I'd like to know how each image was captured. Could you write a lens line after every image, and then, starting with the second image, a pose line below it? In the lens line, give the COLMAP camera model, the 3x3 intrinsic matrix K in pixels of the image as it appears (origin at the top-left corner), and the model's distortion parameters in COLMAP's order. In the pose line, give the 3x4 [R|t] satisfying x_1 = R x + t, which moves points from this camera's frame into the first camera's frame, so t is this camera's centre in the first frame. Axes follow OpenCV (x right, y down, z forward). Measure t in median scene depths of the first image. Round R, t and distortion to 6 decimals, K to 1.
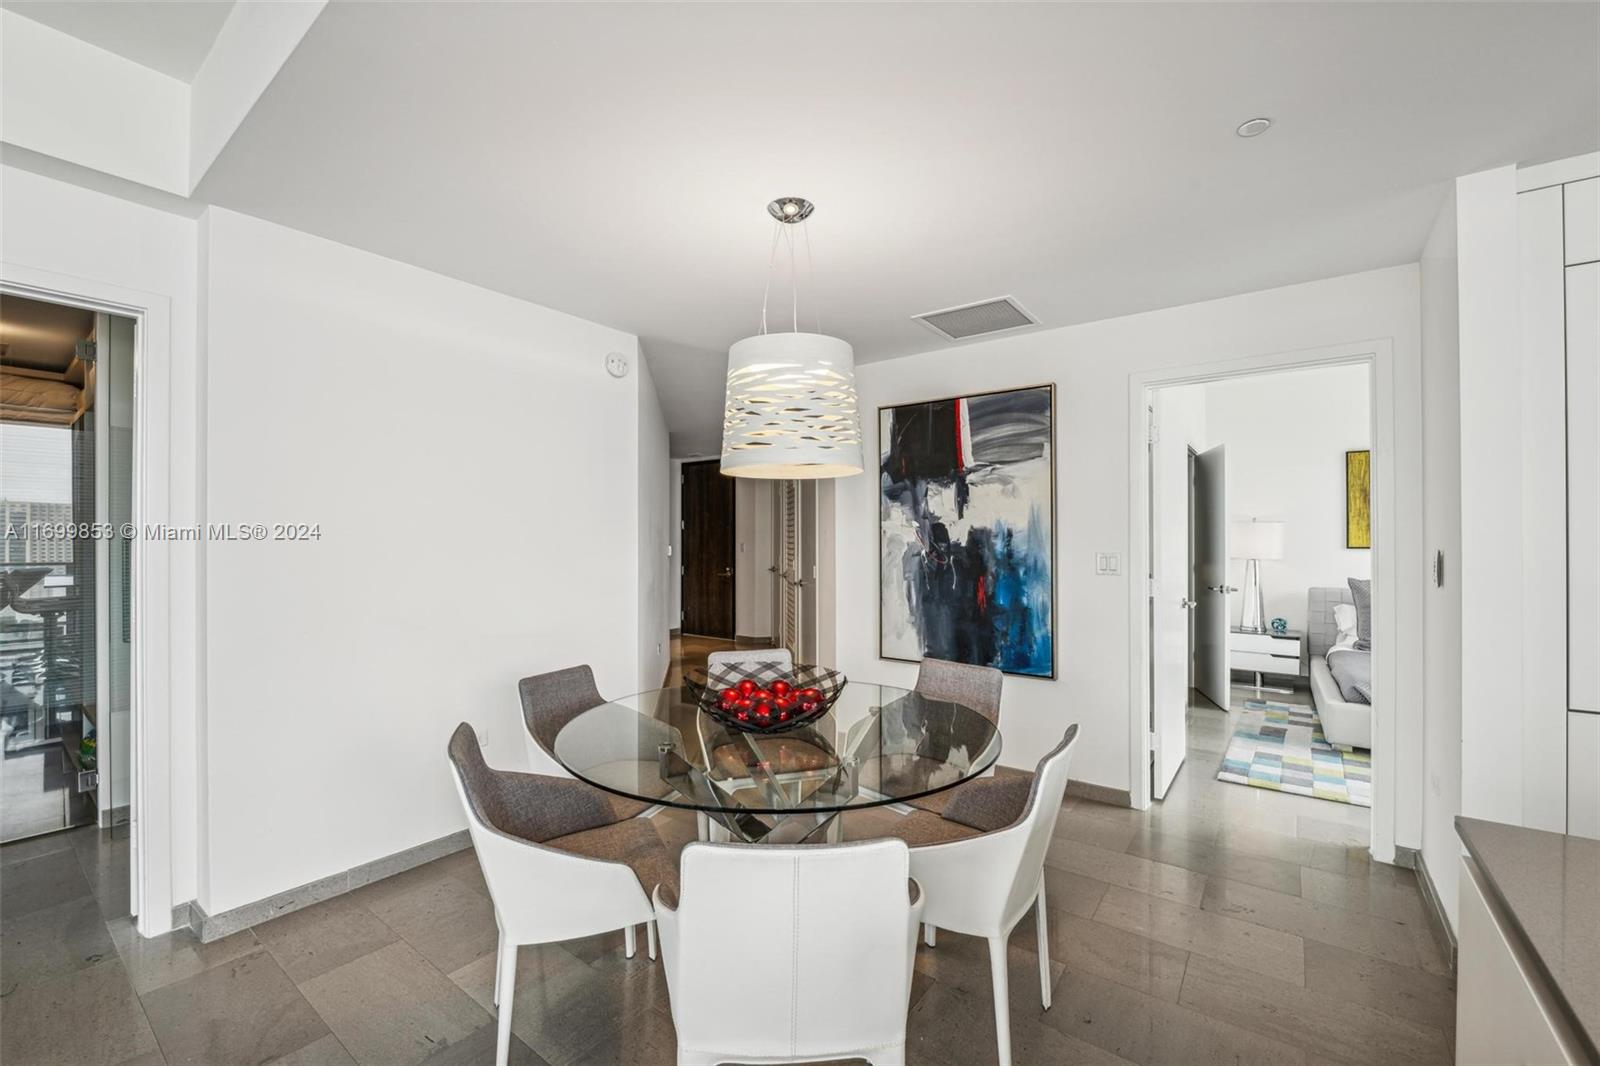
lens RADIAL K [[654.5, 0, 809.4], [0, 654.5, 538.4], [0, 0, 1]] dist [-0.013736, -0.000590]
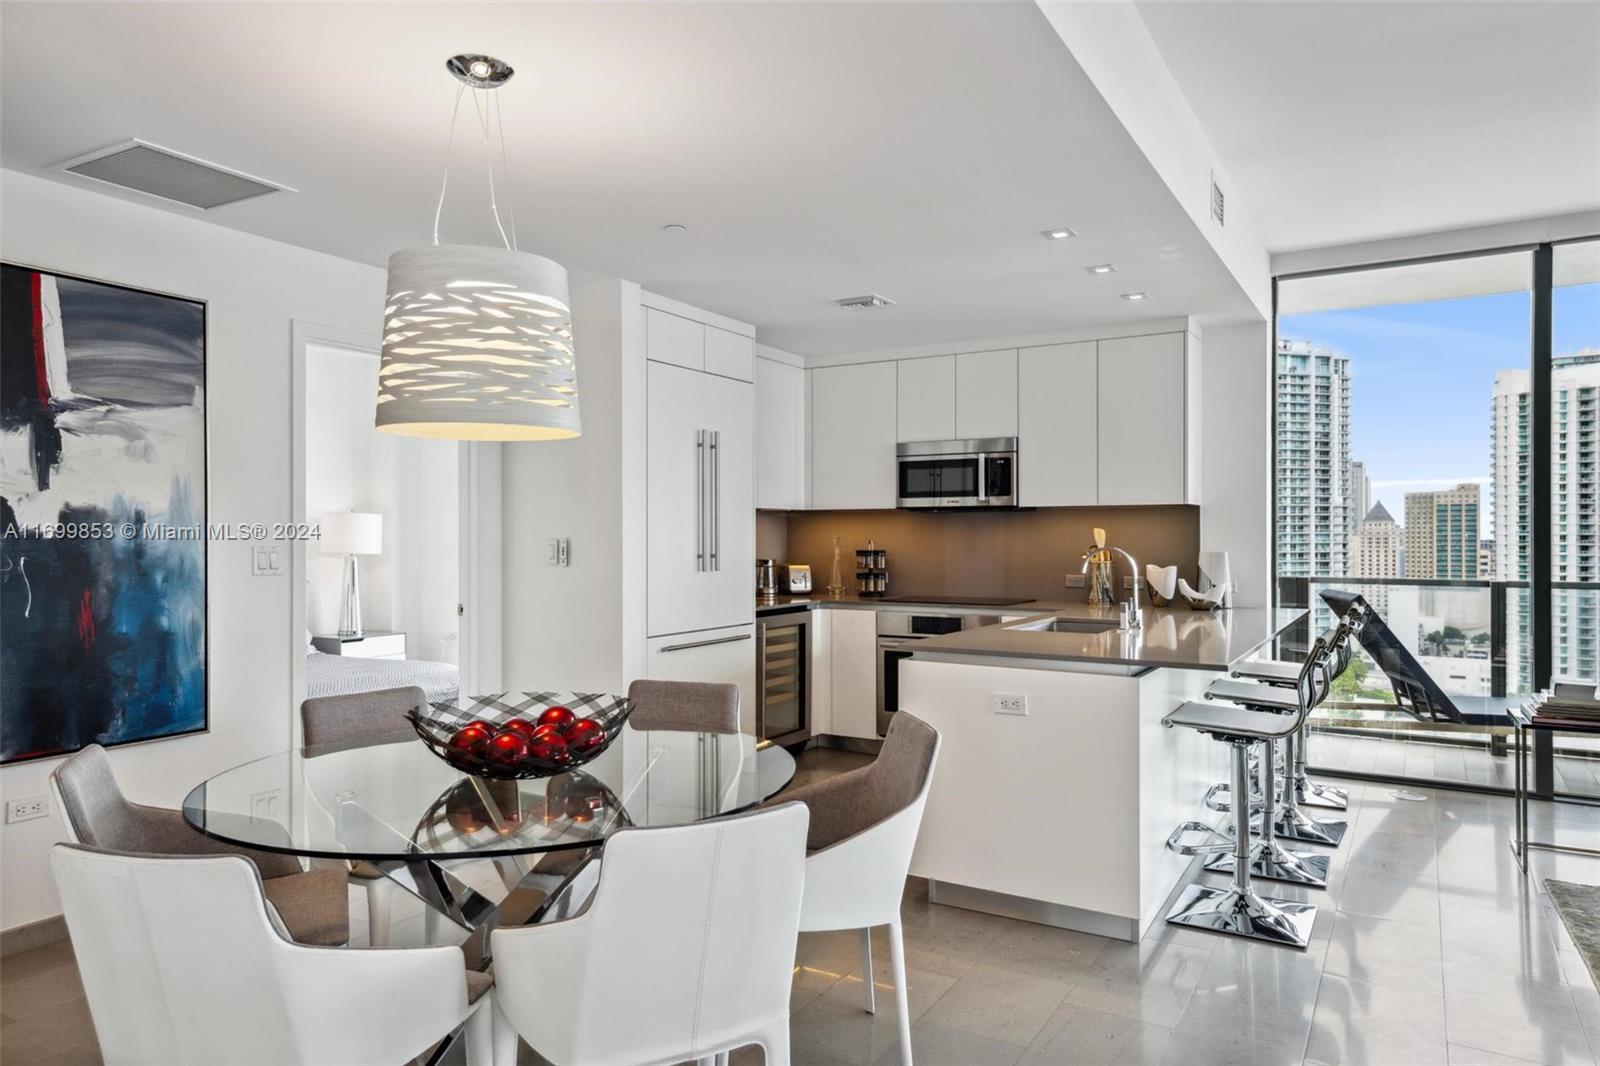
lens RADIAL K [[1020.7, 0, 768.2], [0, 1020.7, 537.2], [0, 0, 1]] dist [0.044728, -0.012107]
pose [[-0.068832, 0.000656, 0.997628, -0.702254], [-0.002643, 0.999996, -0.000839, 0.009824], [-0.997625, -0.002694, -0.068830, 0.448356]]
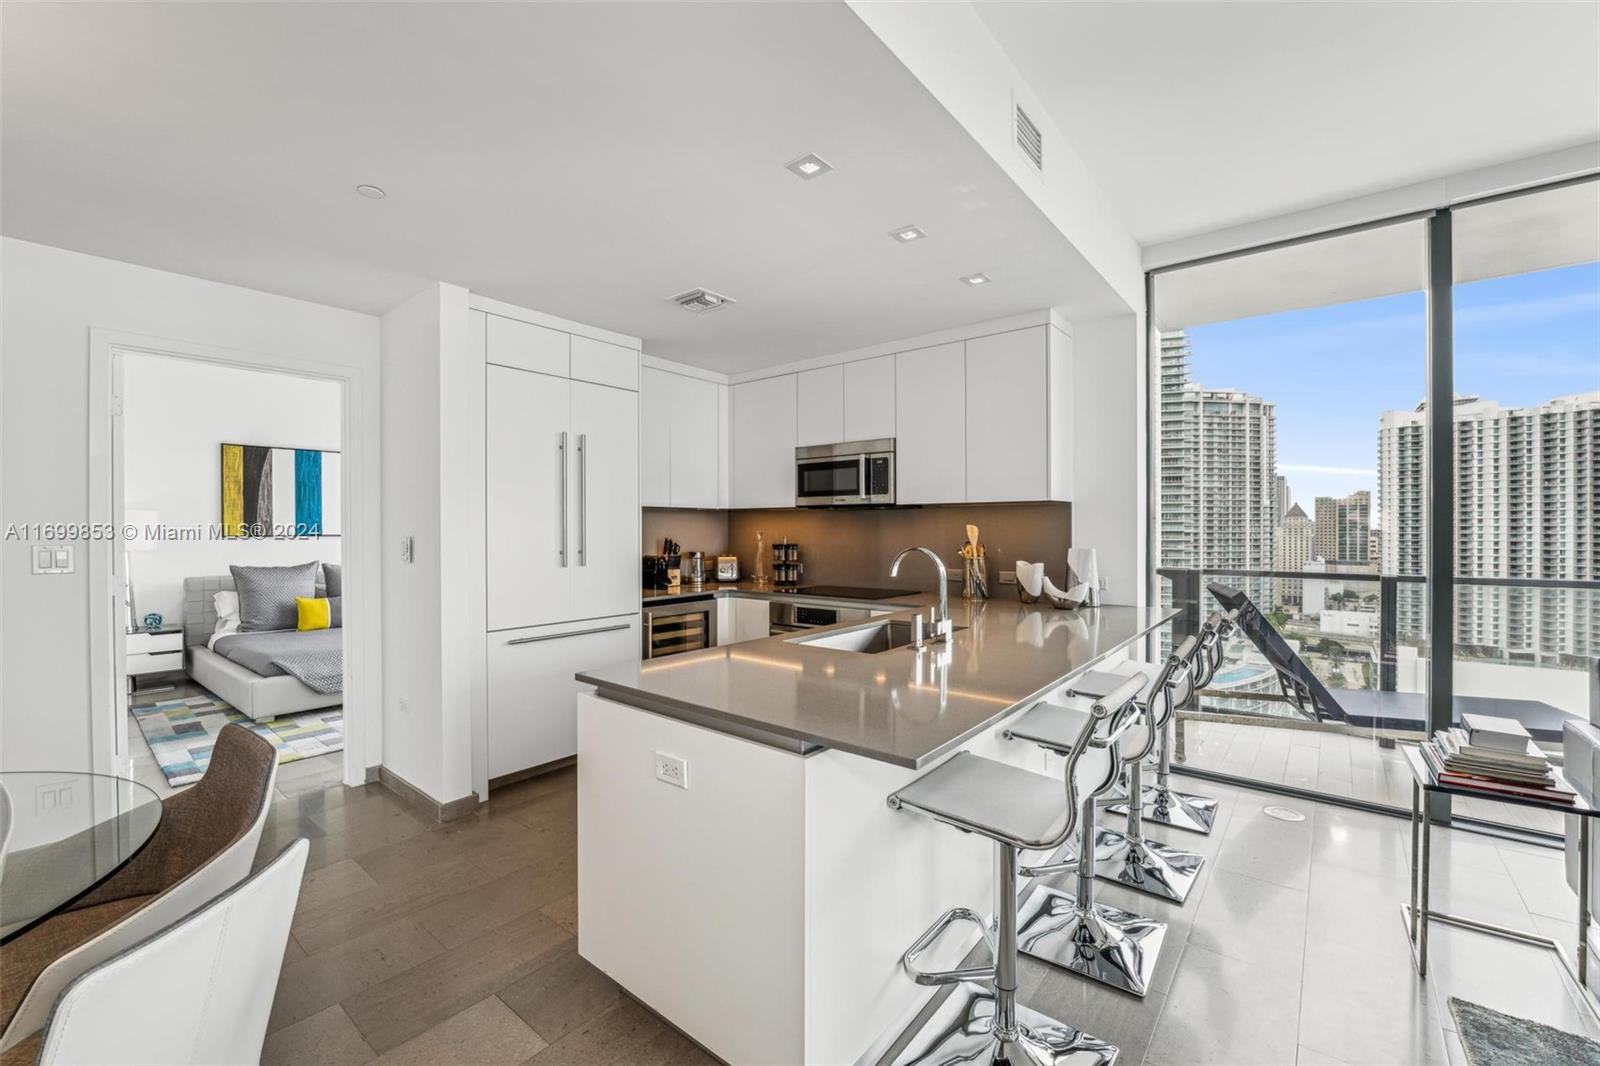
lens RADIAL K [[654.5, 0, 778.4], [0, 654.5, 531.7], [0, 0, 1]] dist [-0.013736, -0.000590]
pose [[0.071461, -0.004504, 0.997433, -0.220171], [-0.001959, 0.999987, 0.004656, -0.000103], [-0.997441, -0.002287, 0.071451, 0.066727]]
